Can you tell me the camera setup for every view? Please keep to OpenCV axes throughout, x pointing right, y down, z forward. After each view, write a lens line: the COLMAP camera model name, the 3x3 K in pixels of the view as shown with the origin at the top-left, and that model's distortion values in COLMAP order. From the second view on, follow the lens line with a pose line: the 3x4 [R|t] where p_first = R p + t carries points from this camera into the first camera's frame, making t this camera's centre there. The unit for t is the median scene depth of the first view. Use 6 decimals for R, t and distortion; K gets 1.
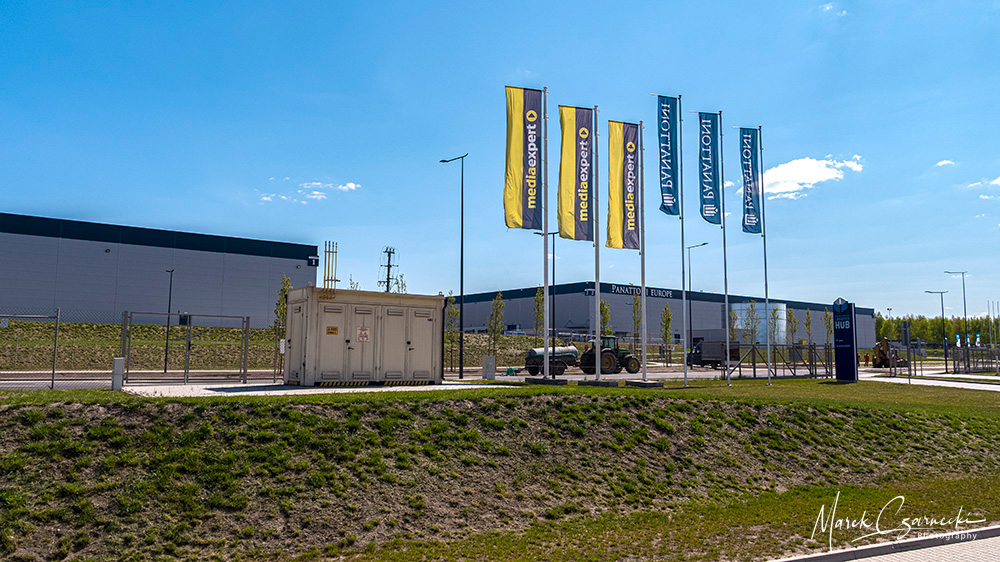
lens RADIAL K [[703.2, 0, 500.0], [0, 703.2, 281.0], [0, 0, 1]] dist [0.000422, 0.002865]
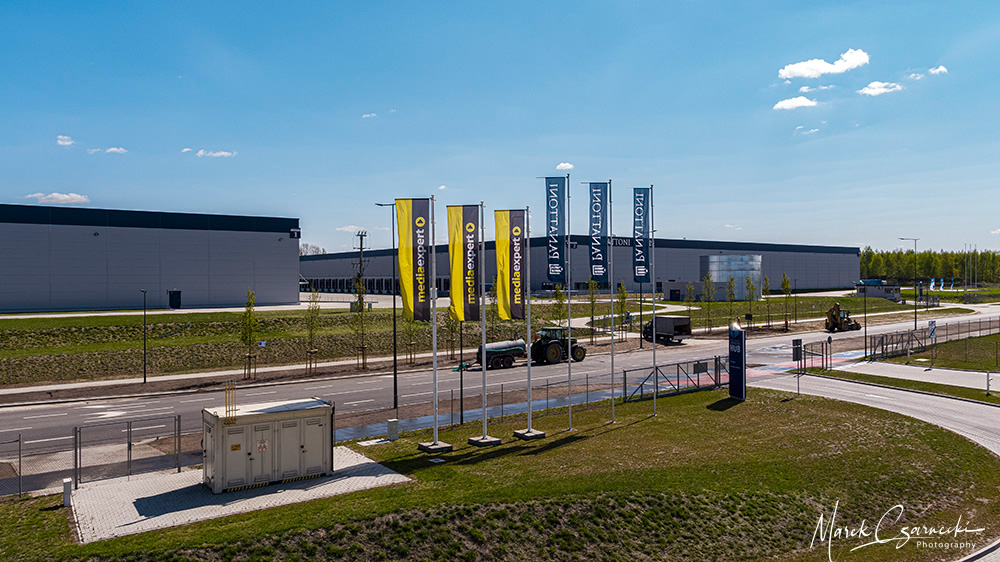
lens RADIAL K [[703.2, 0, 500.0], [0, 703.2, 281.0], [0, 0, 1]] dist [0.000422, 0.002865]
pose [[0.999826, -0.016287, -0.009136, 0.248542], [0.017169, 0.994143, 0.106696, -0.346555], [0.007344, -0.106835, 0.994250, -0.221446]]
